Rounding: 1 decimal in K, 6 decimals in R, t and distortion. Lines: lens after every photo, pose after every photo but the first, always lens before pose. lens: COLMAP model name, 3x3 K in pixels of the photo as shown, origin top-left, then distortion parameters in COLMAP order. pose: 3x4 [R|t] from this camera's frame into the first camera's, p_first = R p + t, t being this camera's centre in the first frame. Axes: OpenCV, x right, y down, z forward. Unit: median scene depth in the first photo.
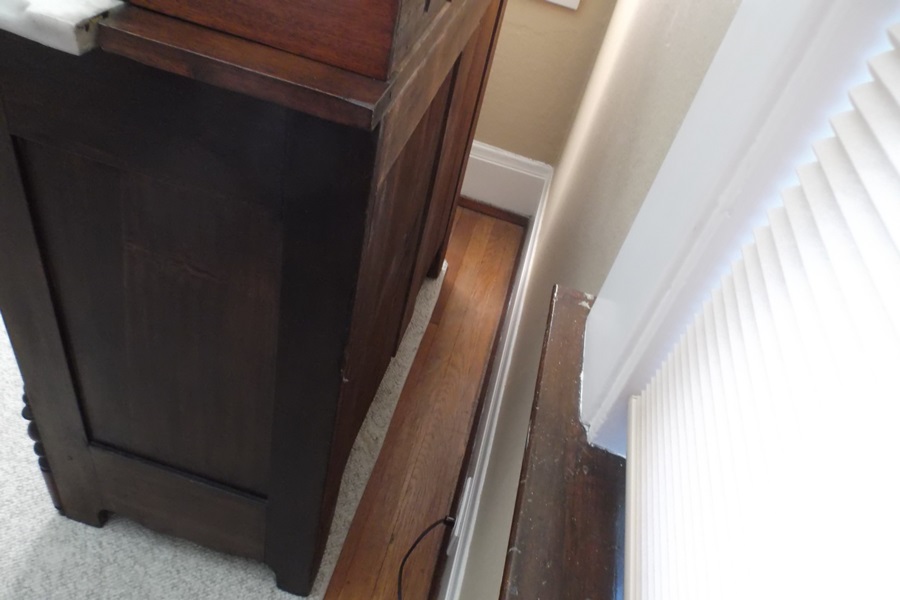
lens RADIAL K [[661.6, 0, 450.0], [0, 661.6, 300.0], [0, 0, 1]] dist [0.003608, -0.001943]
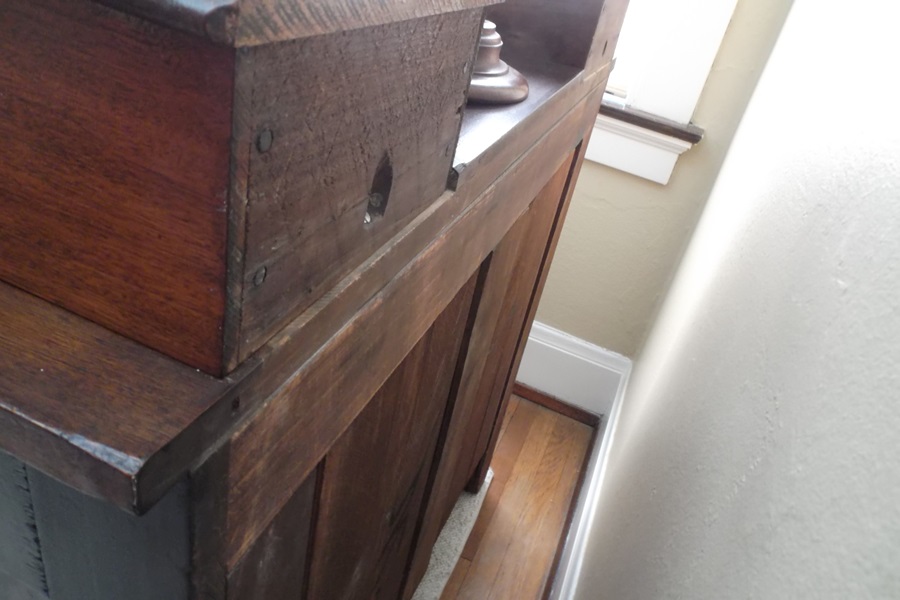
lens RADIAL K [[661.6, 0, 450.0], [0, 661.6, 300.0], [0, 0, 1]] dist [0.003608, -0.001943]
pose [[0.990343, 0.064688, -0.122624, 0.031814], [-0.089156, 0.974487, -0.205976, -0.096303], [0.106171, 0.214920, 0.970844, 0.184712]]
